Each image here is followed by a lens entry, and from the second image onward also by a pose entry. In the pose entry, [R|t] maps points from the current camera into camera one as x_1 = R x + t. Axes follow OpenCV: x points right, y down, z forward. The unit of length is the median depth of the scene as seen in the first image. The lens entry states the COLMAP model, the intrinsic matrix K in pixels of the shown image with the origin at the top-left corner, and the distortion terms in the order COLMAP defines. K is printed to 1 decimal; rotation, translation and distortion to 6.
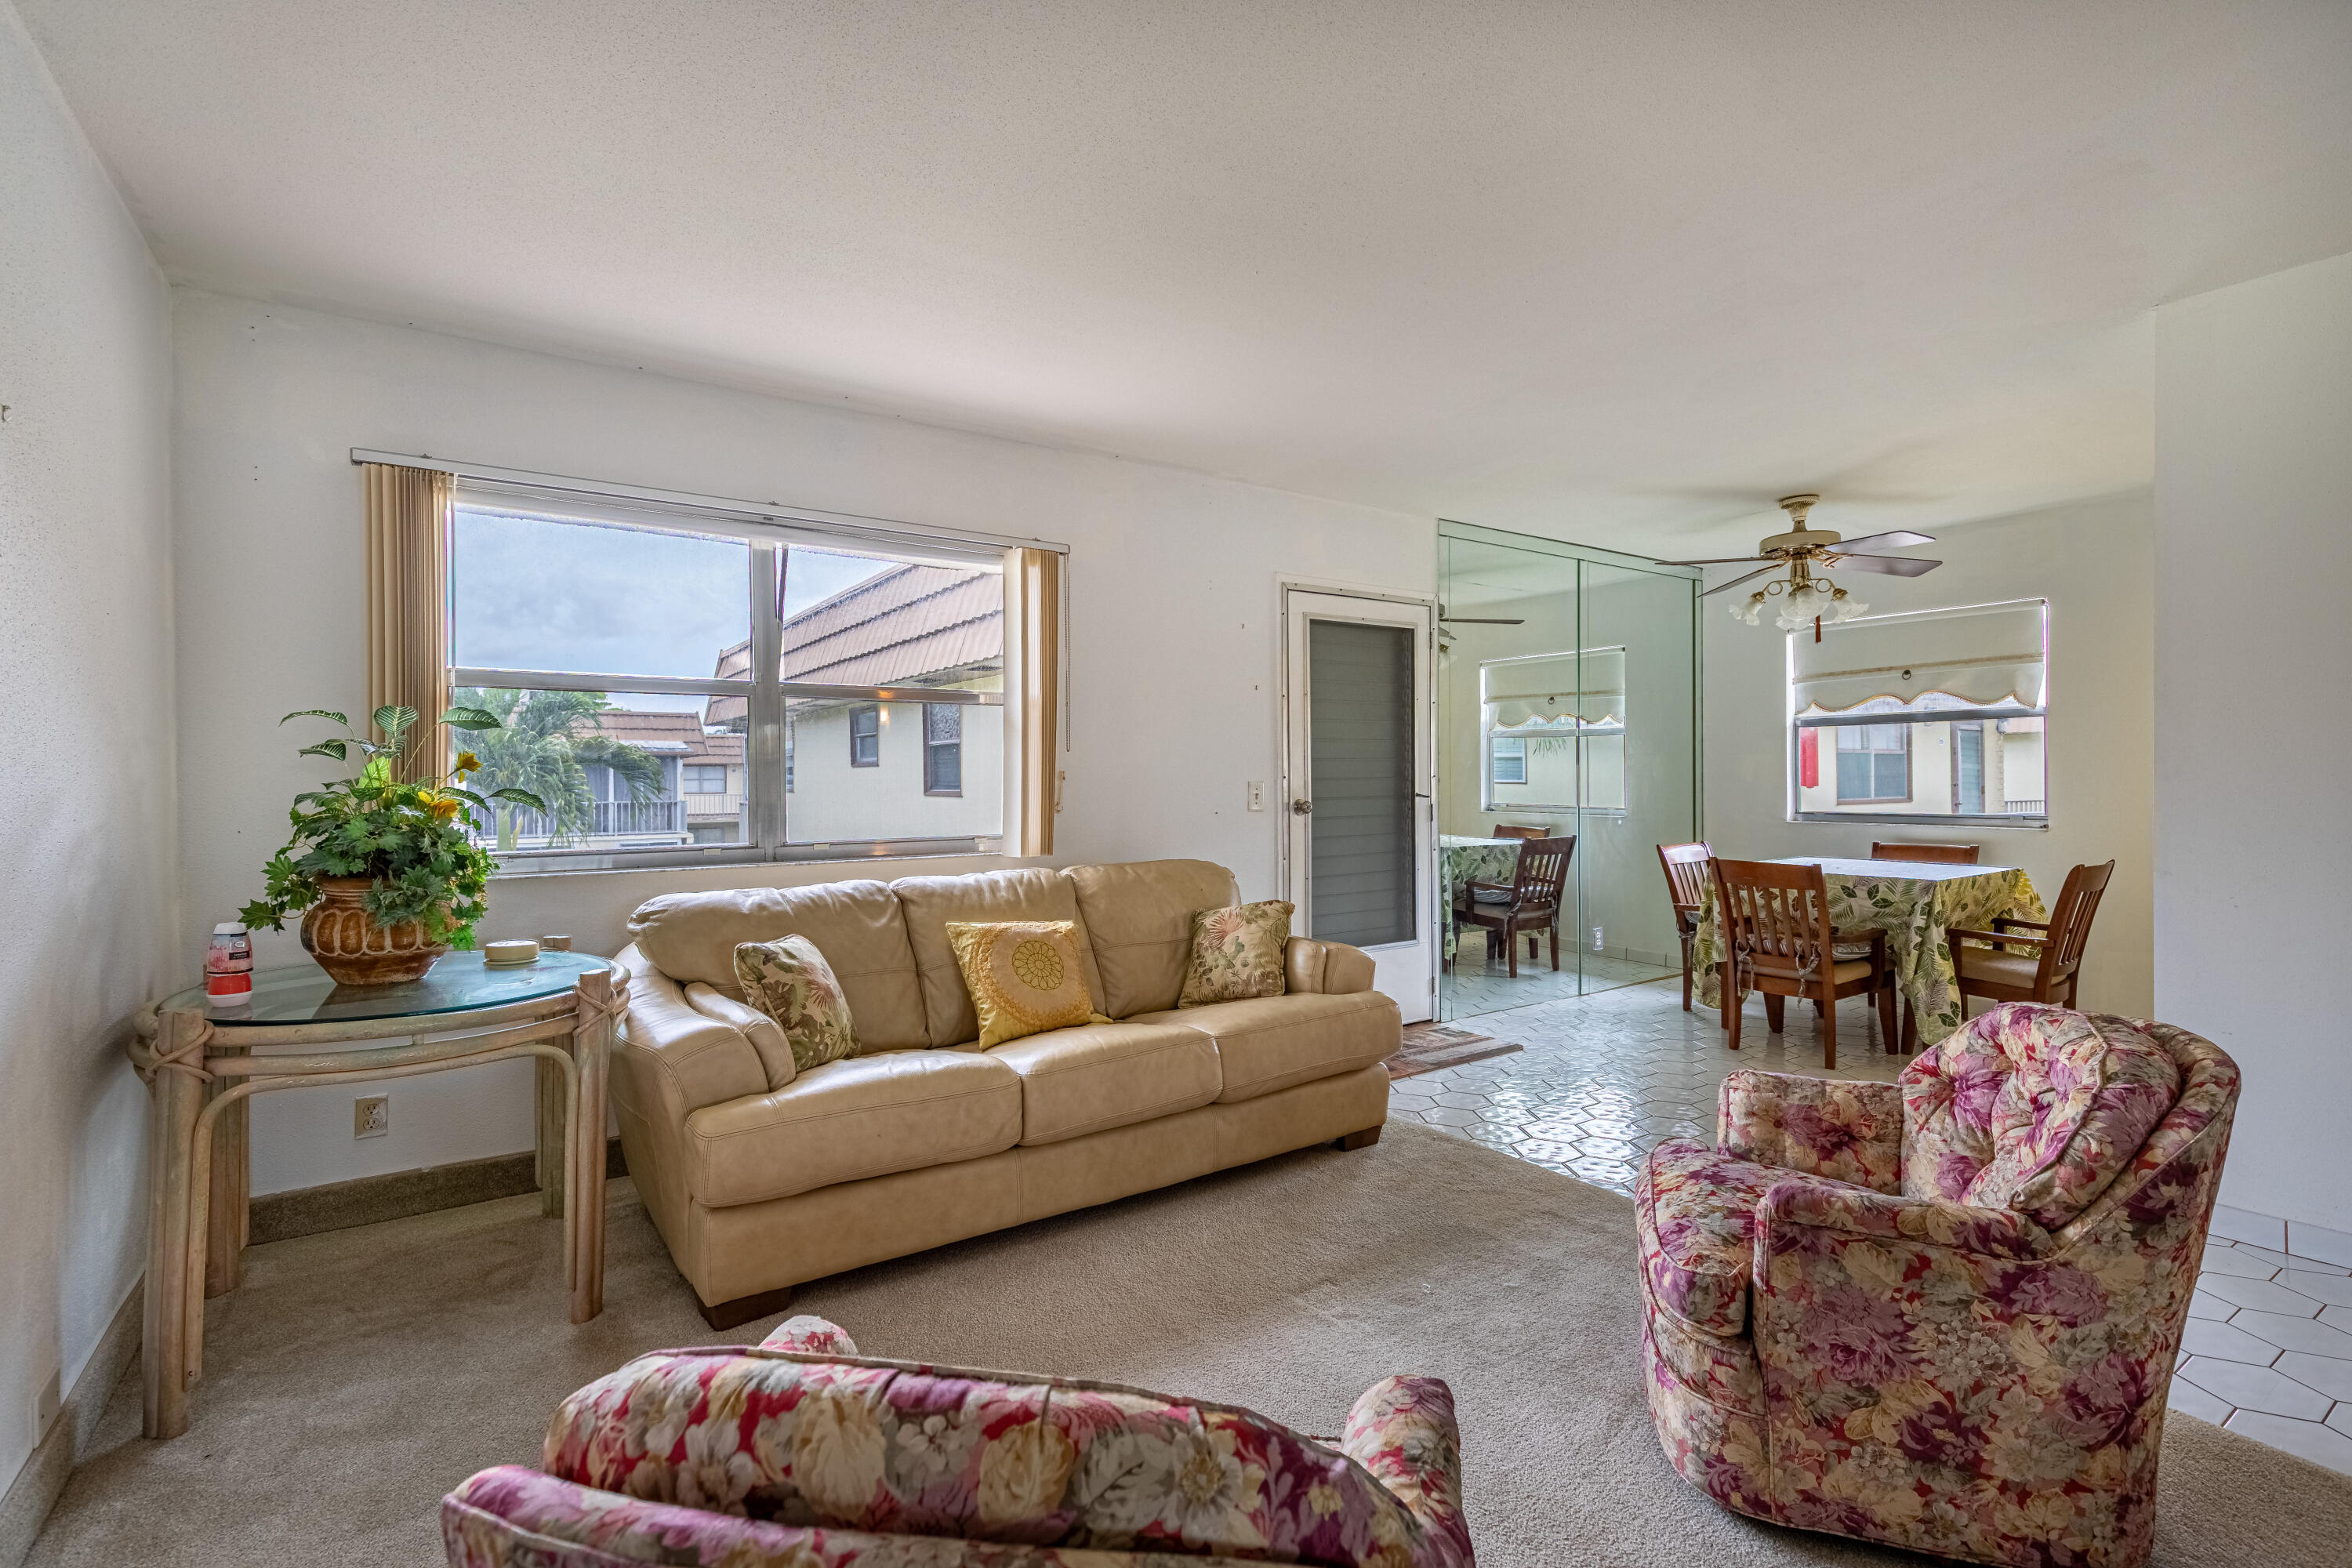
lens RADIAL K [[1058.2, 0, 1150.7], [0, 1058.2, 782.8], [0, 0, 1]] dist [0.001253, 0.000063]
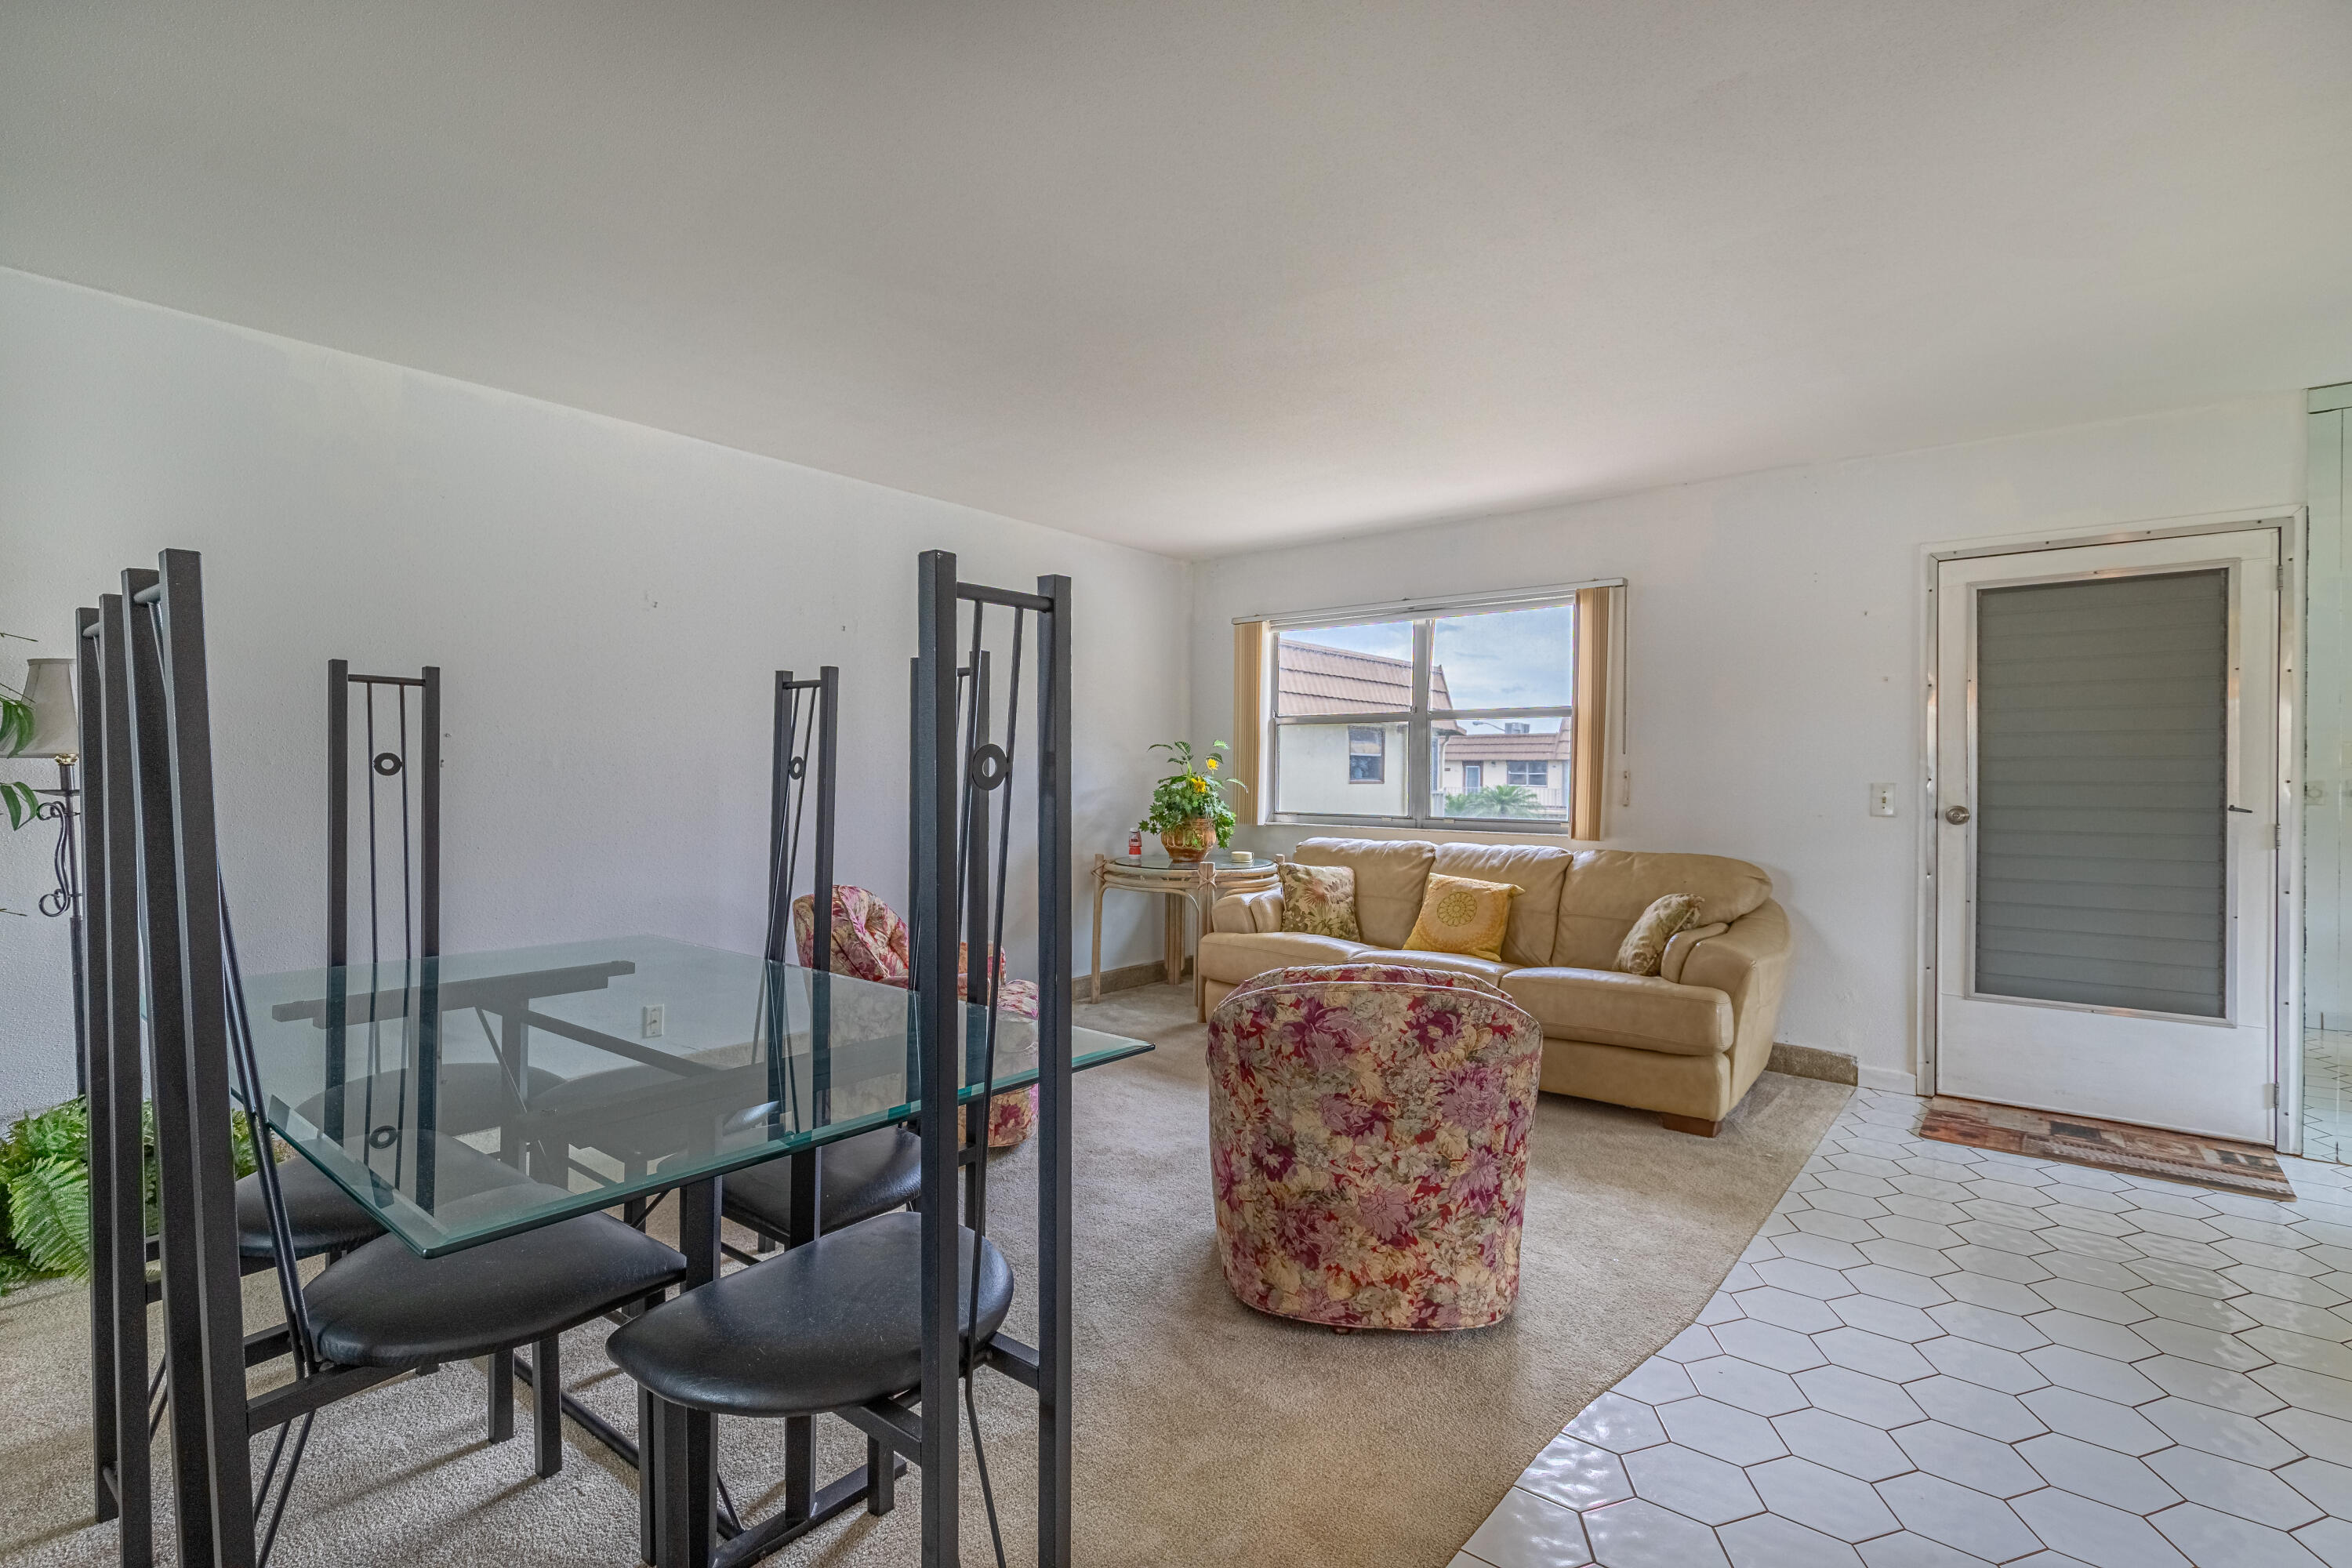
lens RADIAL K [[1100.8, 0, 1176.0], [0, 1100.8, 784.0], [0, 0, 1]] dist [0.004044, -0.000776]
pose [[0.287718, 0.016326, -0.957576, 0.813264], [-0.012603, 0.999833, 0.013260, -0.005435], [0.957632, 0.008253, 0.287876, 0.150639]]
